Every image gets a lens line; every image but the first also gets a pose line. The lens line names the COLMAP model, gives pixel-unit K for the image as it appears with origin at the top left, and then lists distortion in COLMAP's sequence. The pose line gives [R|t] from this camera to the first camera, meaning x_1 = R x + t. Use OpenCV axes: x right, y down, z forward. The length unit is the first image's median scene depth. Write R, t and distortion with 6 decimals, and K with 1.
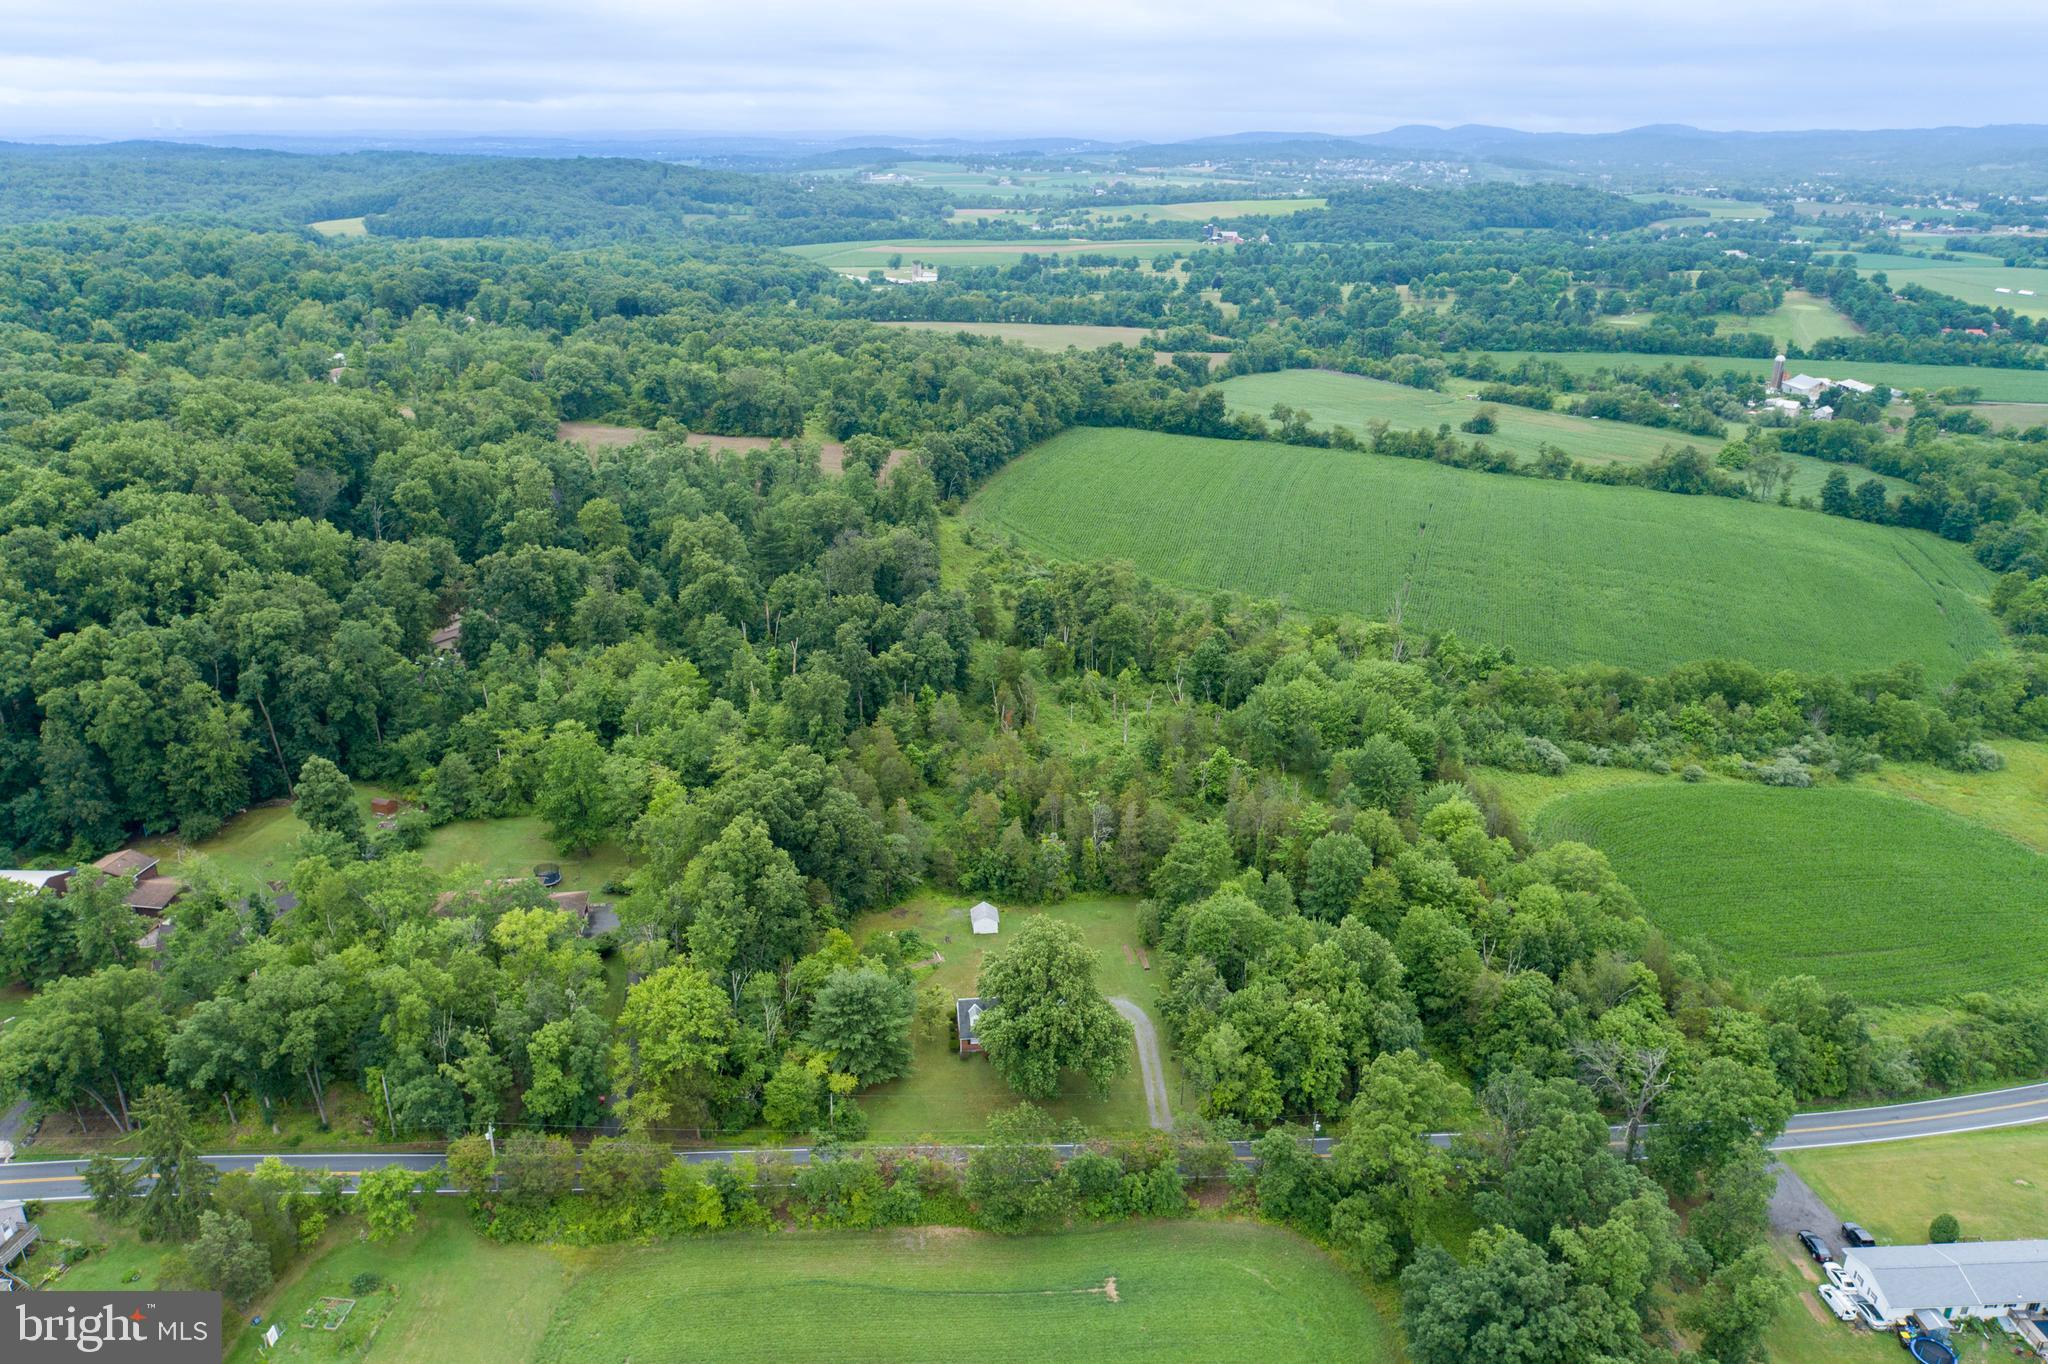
lens RADIAL K [[1386.7, 0, 1024.0], [0, 1386.7, 682.0], [0, 0, 1]] dist [-0.006409, 0.016893]
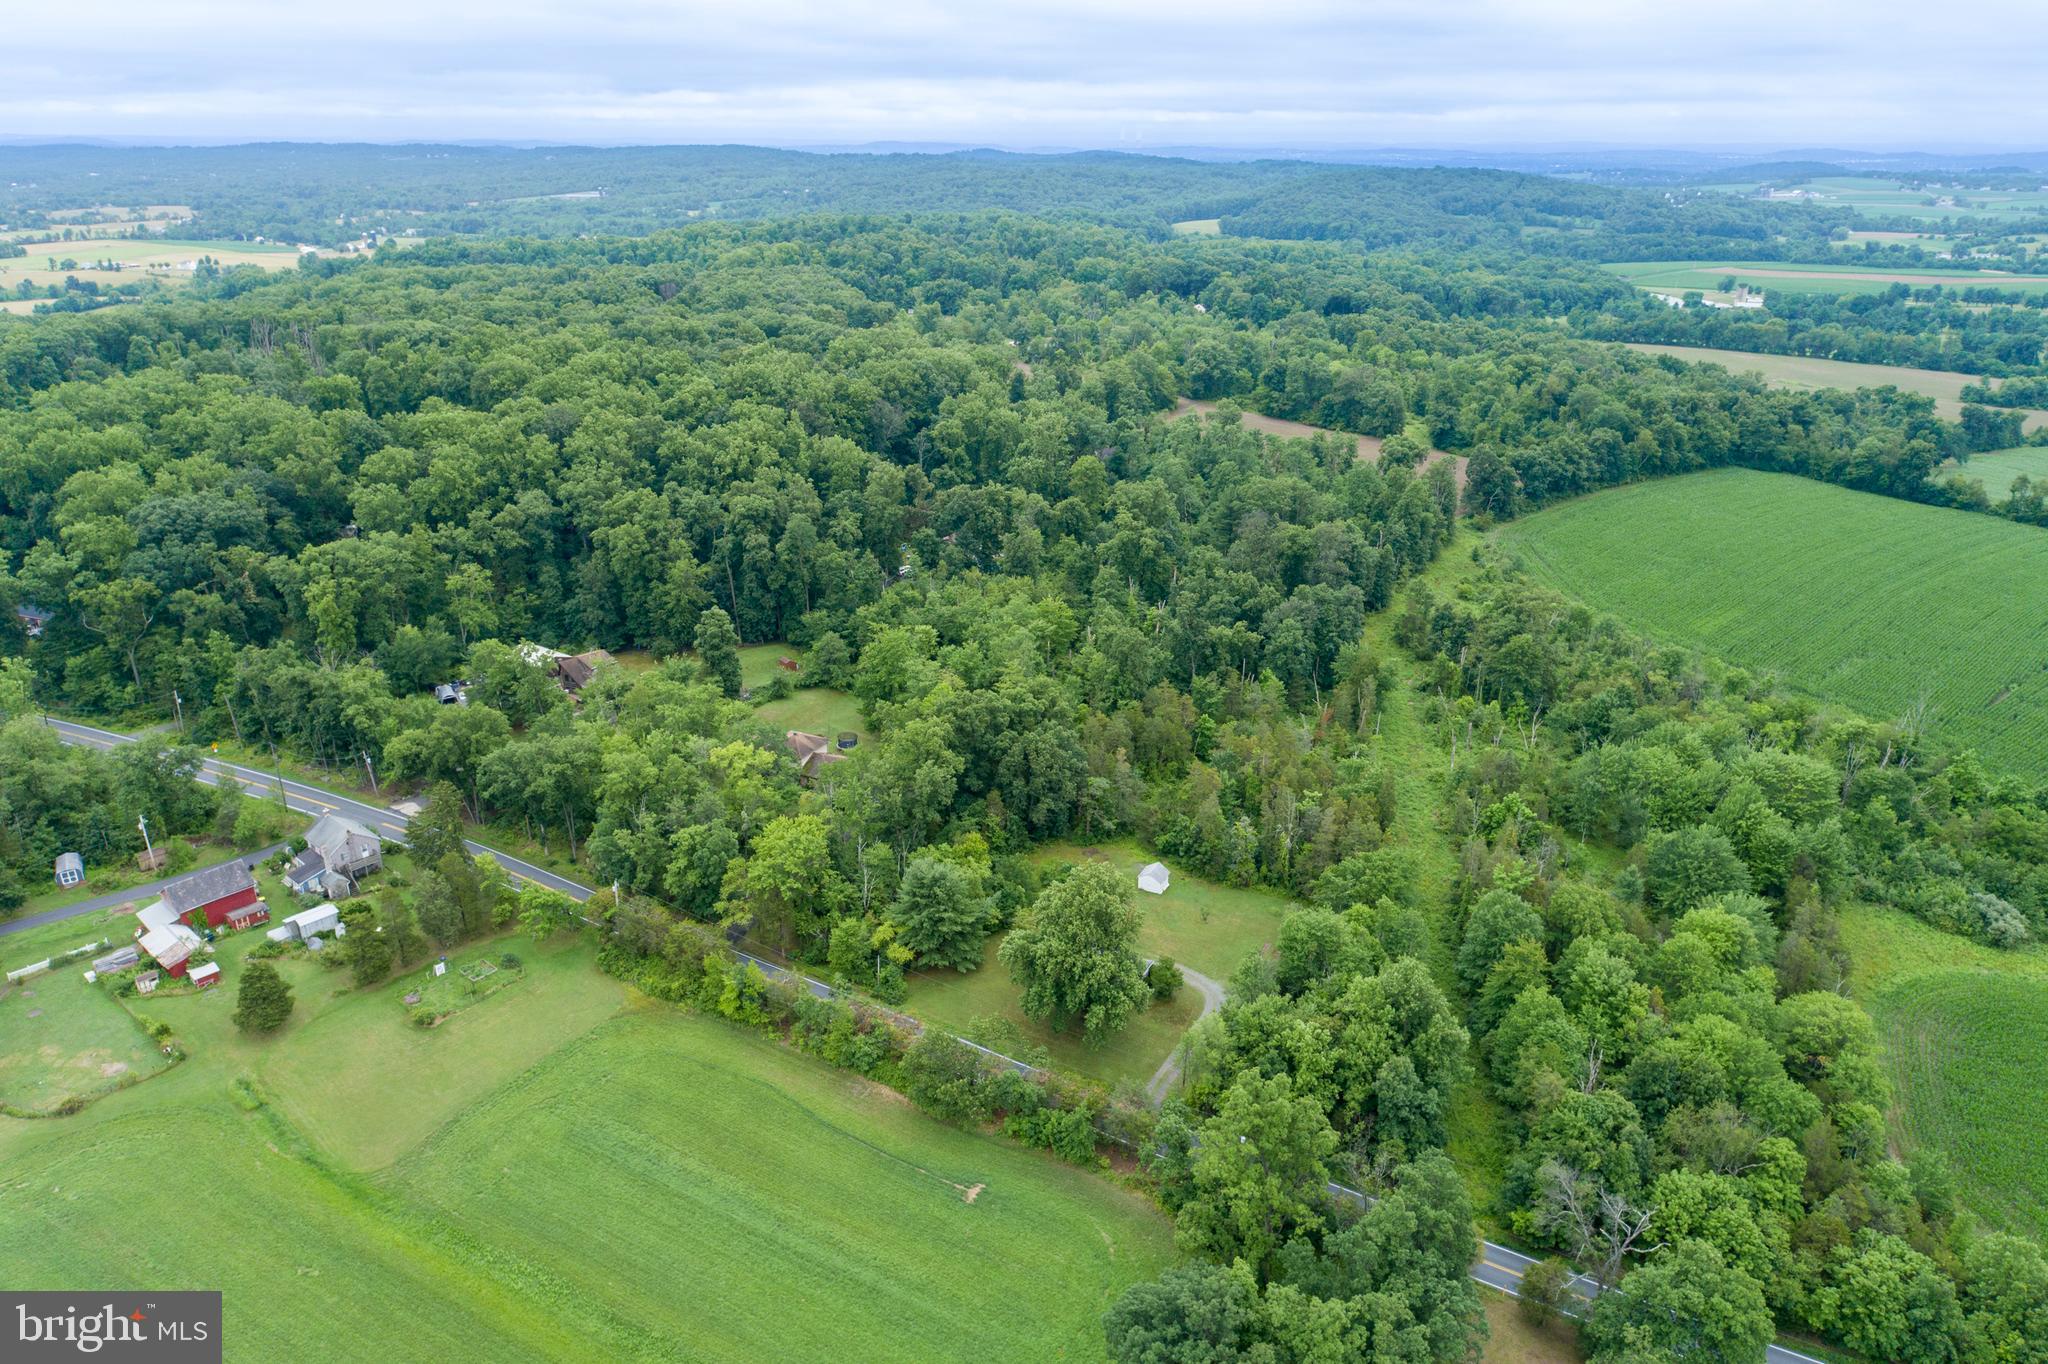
lens RADIAL K [[1386.7, 0, 1024.0], [0, 1386.7, 682.0], [0, 0, 1]] dist [-0.006409, 0.016893]
pose [[0.828264, 0.206313, -0.520974, 0.273512], [-0.210419, 0.976224, 0.052068, -0.003108], [0.519329, 0.066497, 0.851983, 0.043851]]
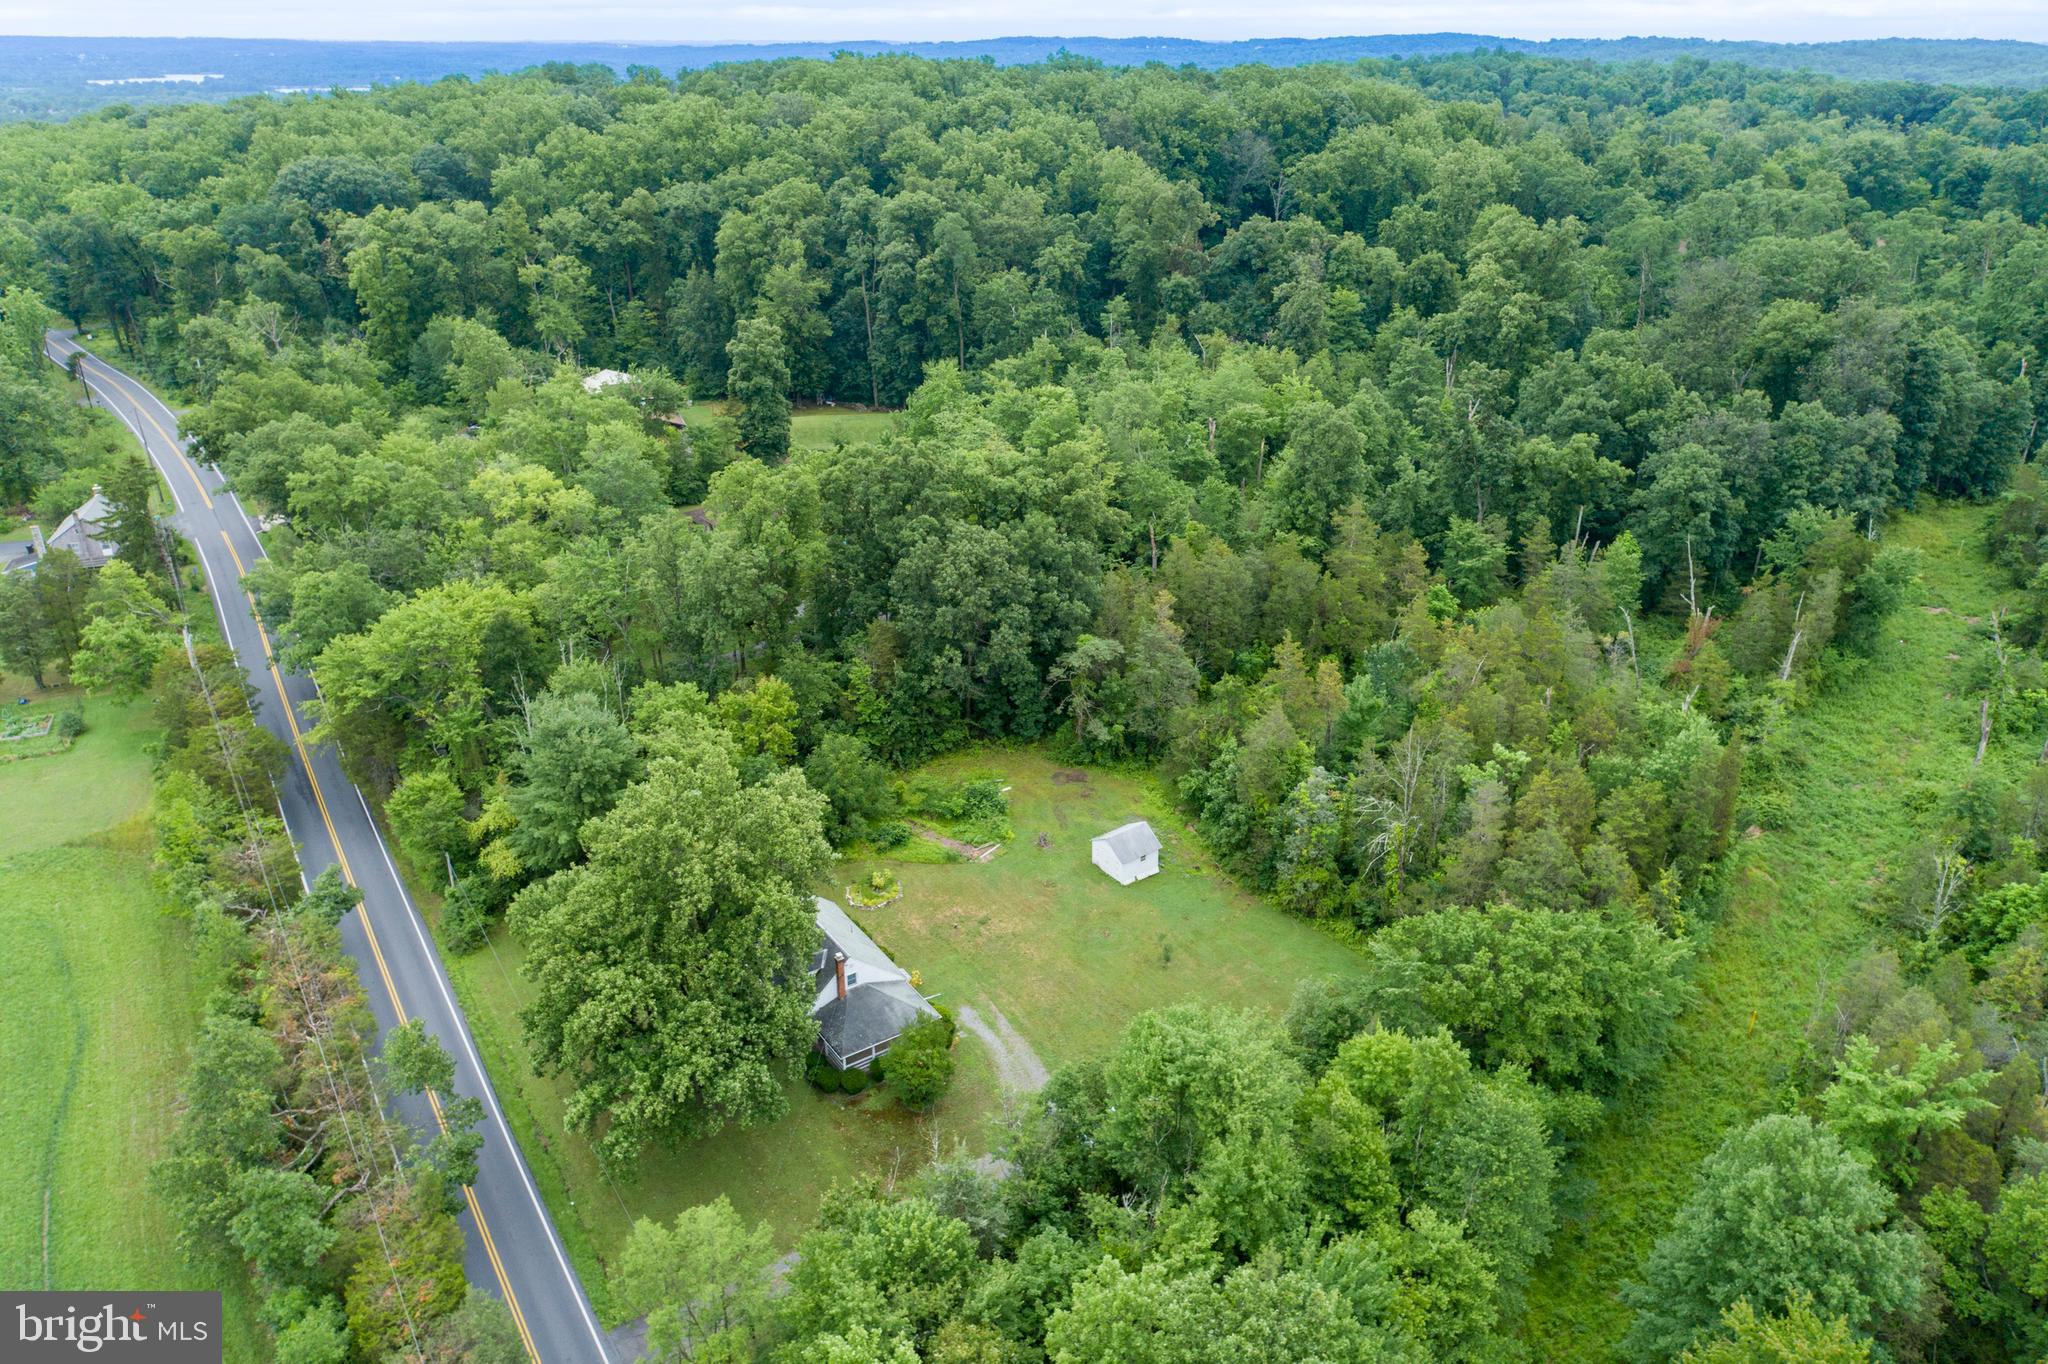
lens RADIAL K [[1386.7, 0, 1024.0], [0, 1386.7, 682.0], [0, 0, 1]] dist [-0.006409, 0.016893]
pose [[0.477064, 0.367236, -0.798466, 0.229906], [-0.326215, 0.917604, 0.227125, 0.008310], [0.816084, 0.152118, 0.557554, 0.466580]]
